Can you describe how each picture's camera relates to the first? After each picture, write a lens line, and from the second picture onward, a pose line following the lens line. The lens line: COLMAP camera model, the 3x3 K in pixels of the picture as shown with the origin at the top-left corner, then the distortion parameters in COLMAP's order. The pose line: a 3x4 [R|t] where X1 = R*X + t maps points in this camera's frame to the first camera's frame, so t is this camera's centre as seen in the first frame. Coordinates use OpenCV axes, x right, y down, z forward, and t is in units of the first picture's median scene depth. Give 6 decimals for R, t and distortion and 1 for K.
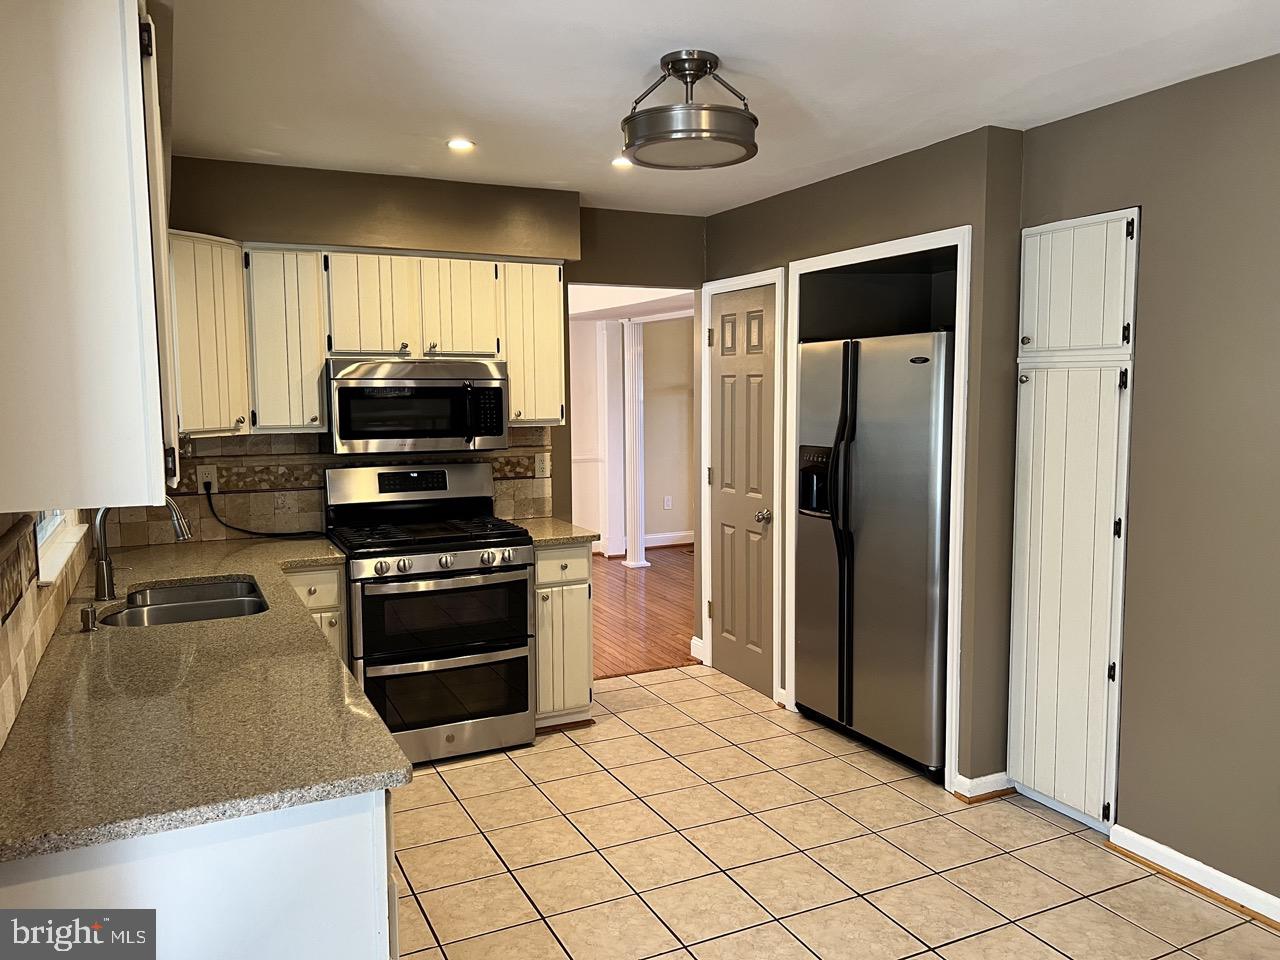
lens RADIAL K [[976.3, 0, 646.9], [0, 976.3, 478.9], [0, 0, 1]] dist [0.098300, -0.020945]
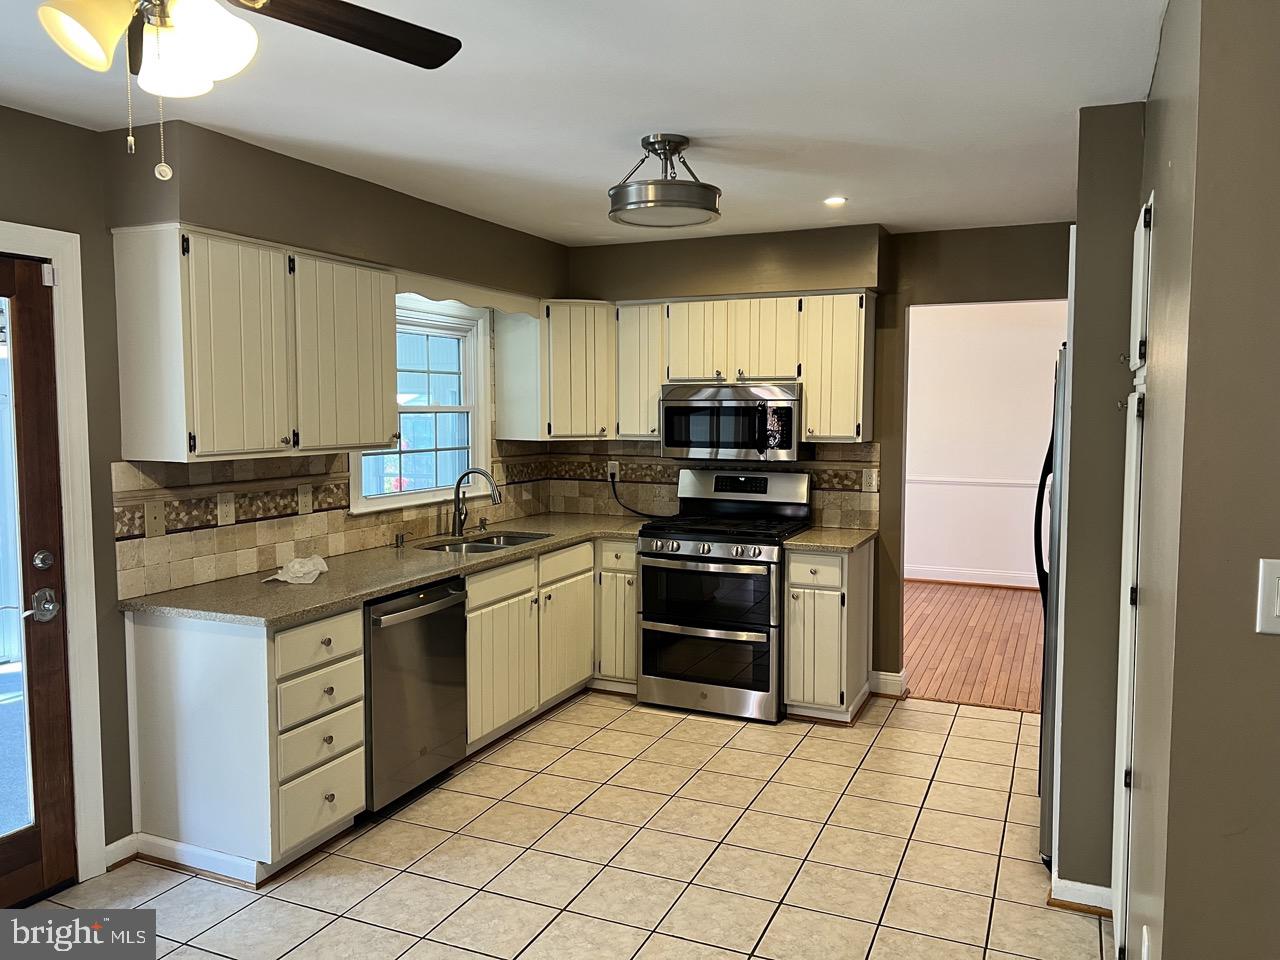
lens RADIAL K [[976.3, 0, 649.6], [0, 976.3, 477.7], [0, 0, 1]] dist [0.098300, -0.020945]
pose [[0.645931, 0.068516, -0.760315, 0.627229], [-0.078603, 0.996640, 0.023034, -0.025615], [0.759338, 0.044885, 0.649146, 0.145378]]
